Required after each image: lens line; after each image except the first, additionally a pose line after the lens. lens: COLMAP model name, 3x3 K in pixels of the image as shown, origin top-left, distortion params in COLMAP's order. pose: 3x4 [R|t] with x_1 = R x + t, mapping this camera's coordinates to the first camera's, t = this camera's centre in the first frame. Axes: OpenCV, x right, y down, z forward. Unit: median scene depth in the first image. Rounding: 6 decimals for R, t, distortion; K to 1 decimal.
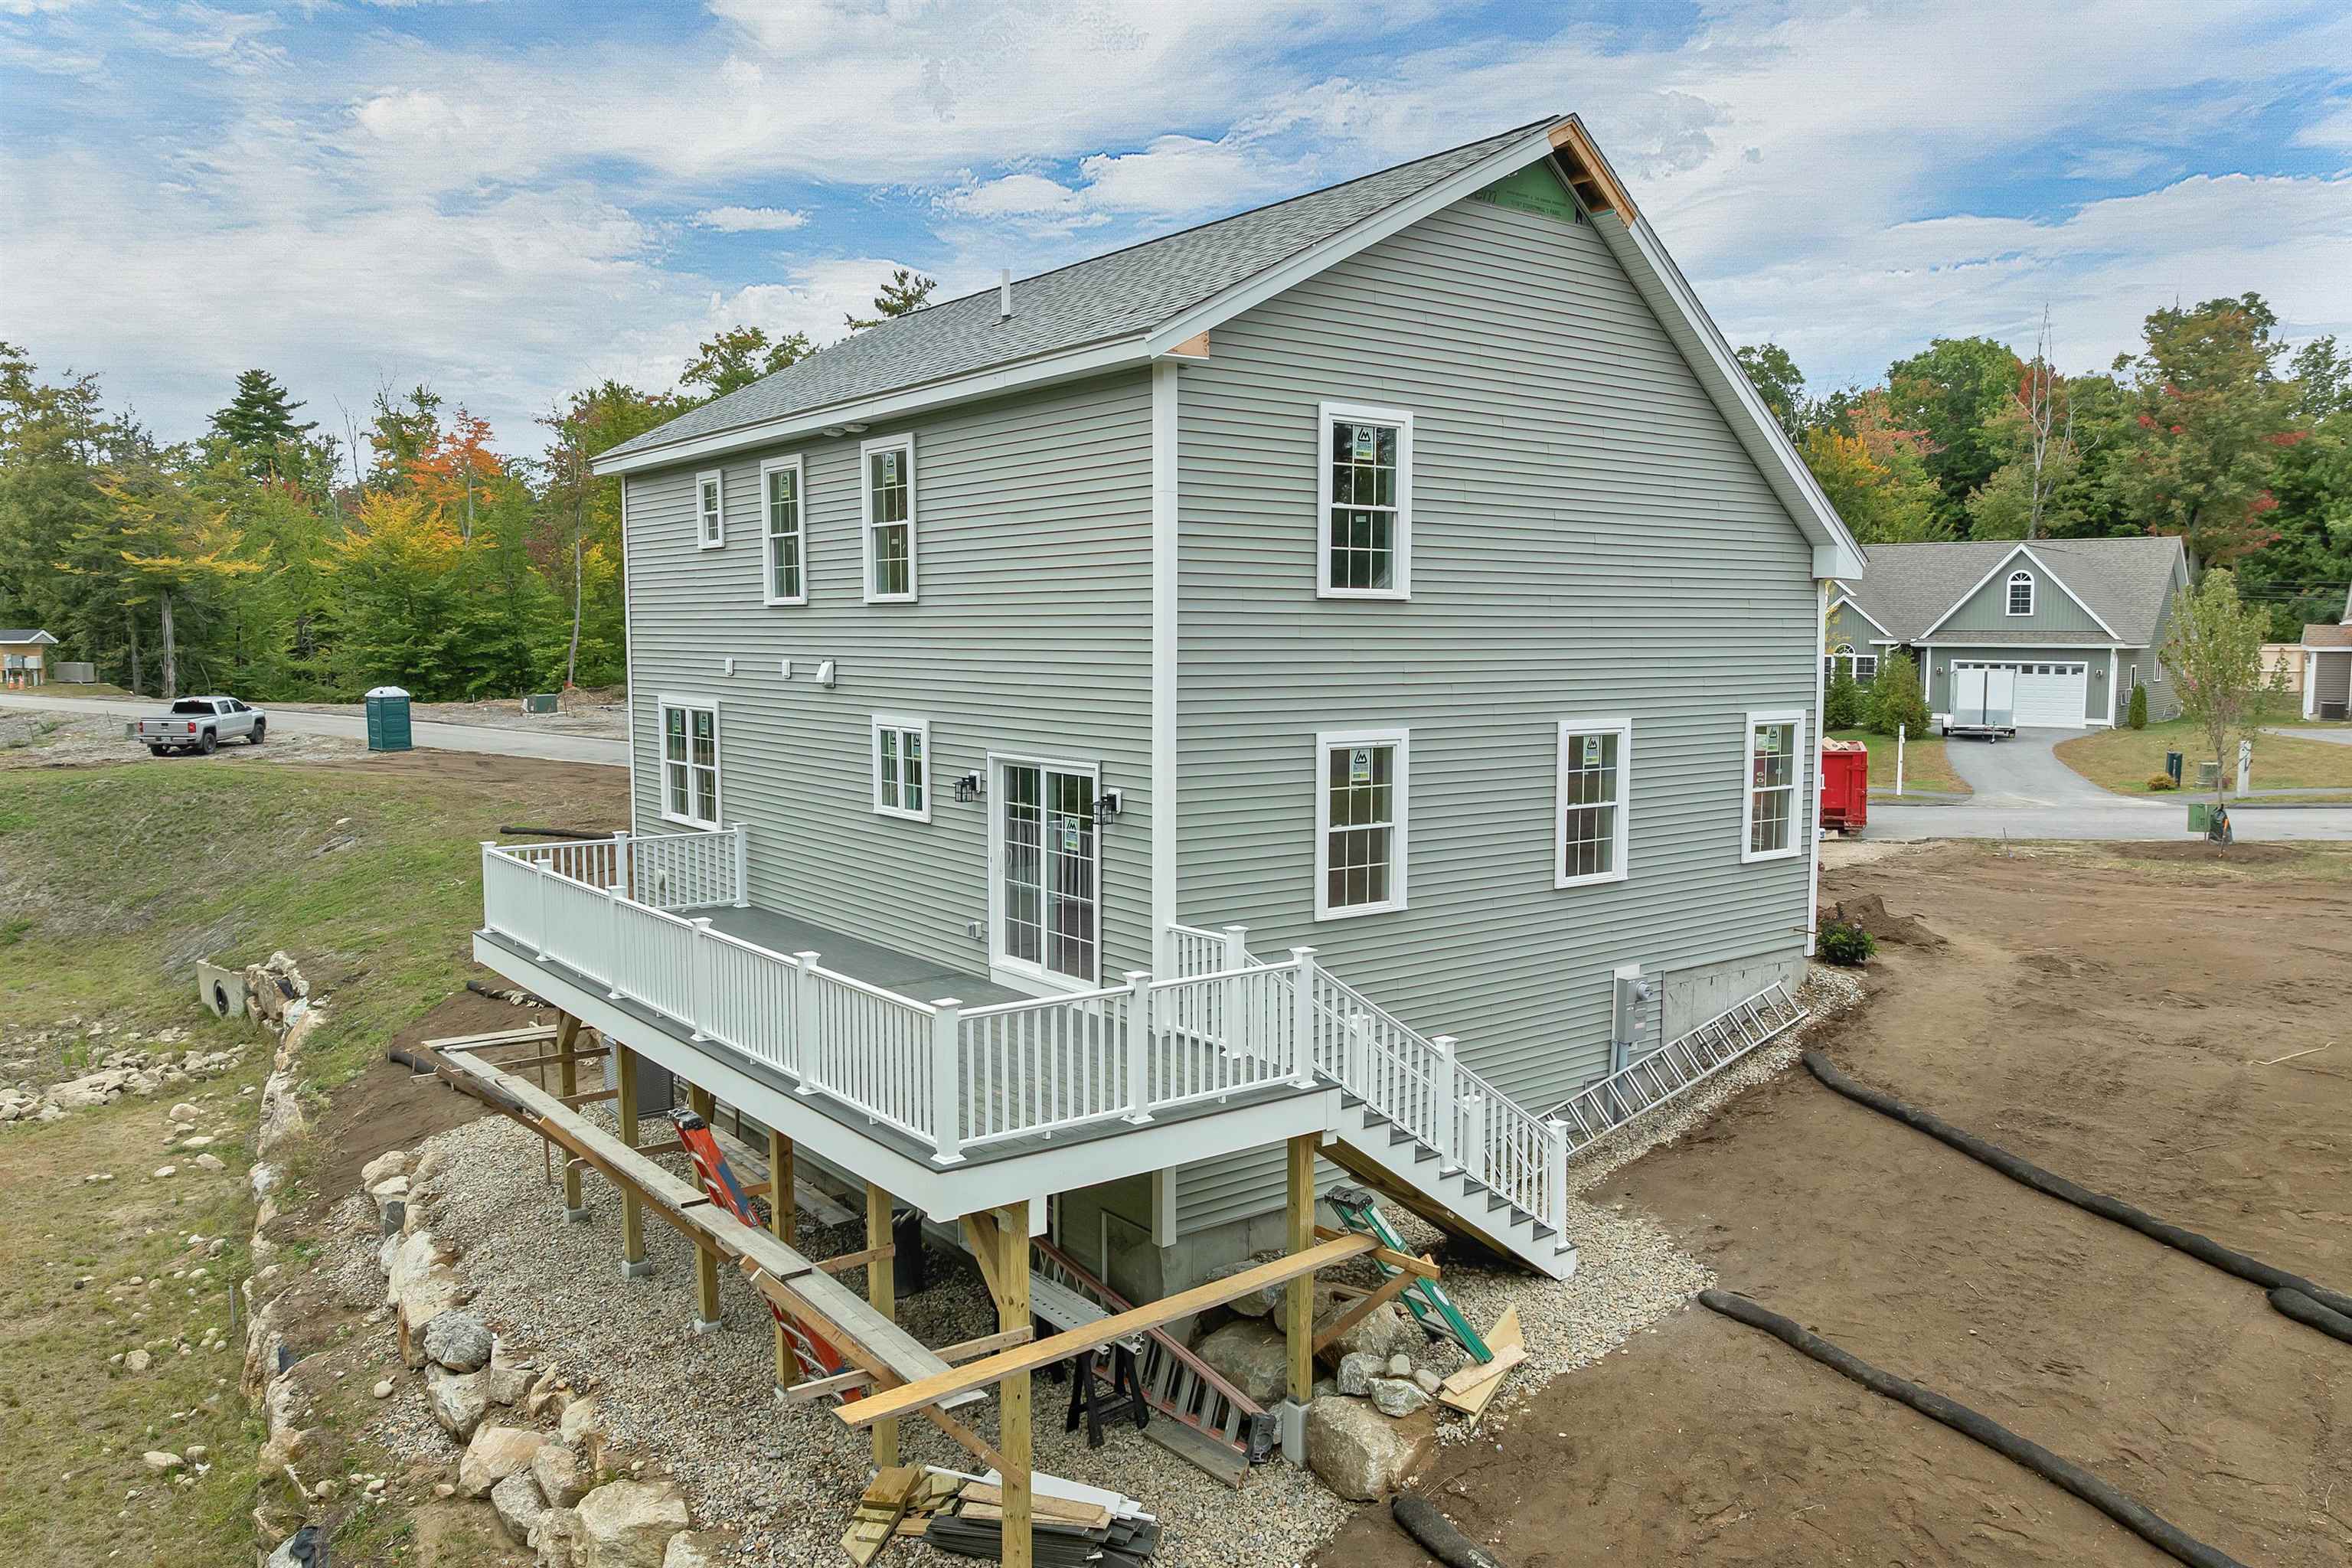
lens RADIAL K [[1670.3, 0, 1176.0], [0, 1670.3, 784.0], [0, 0, 1]] dist [-0.032300, -0.003719]
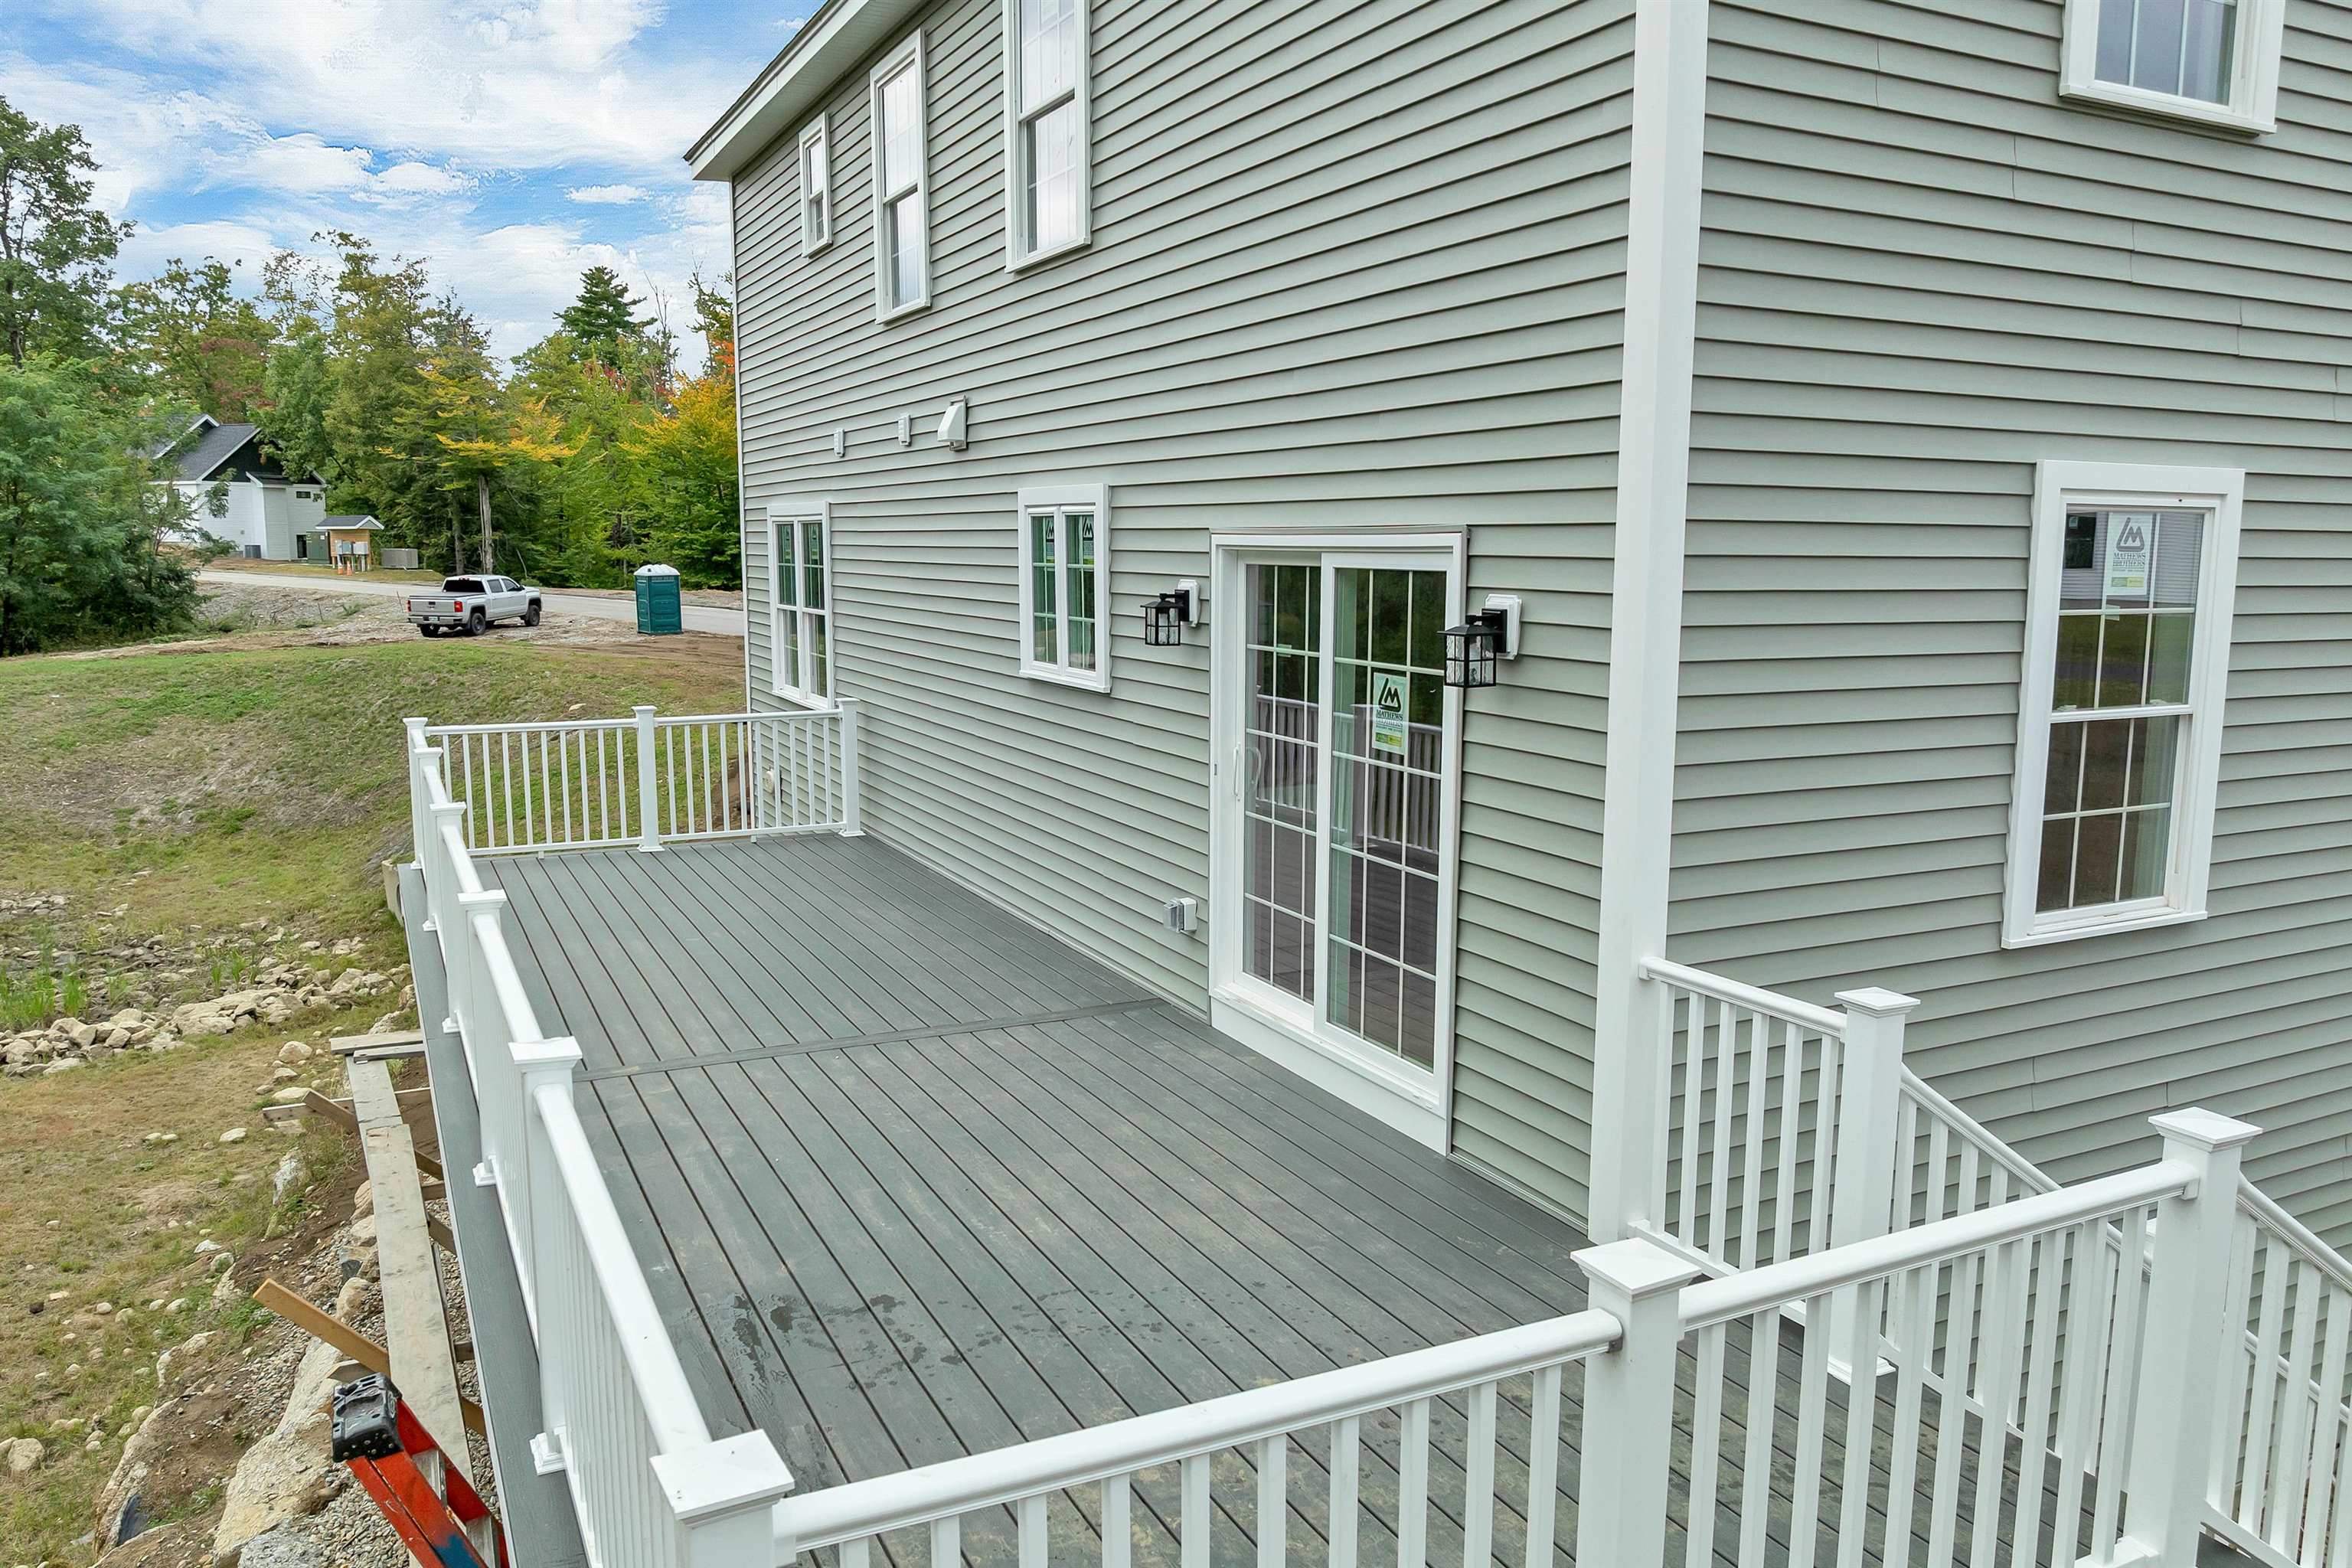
lens RADIAL K [[1670.3, 0, 1176.0], [0, 1670.3, 784.0], [0, 0, 1]] dist [-0.032300, -0.003719]
pose [[0.980326, 0.028514, -0.195317, -0.011001], [-0.017893, 0.998274, 0.055928, 0.008430], [0.196574, -0.051333, 0.979144, 0.193960]]
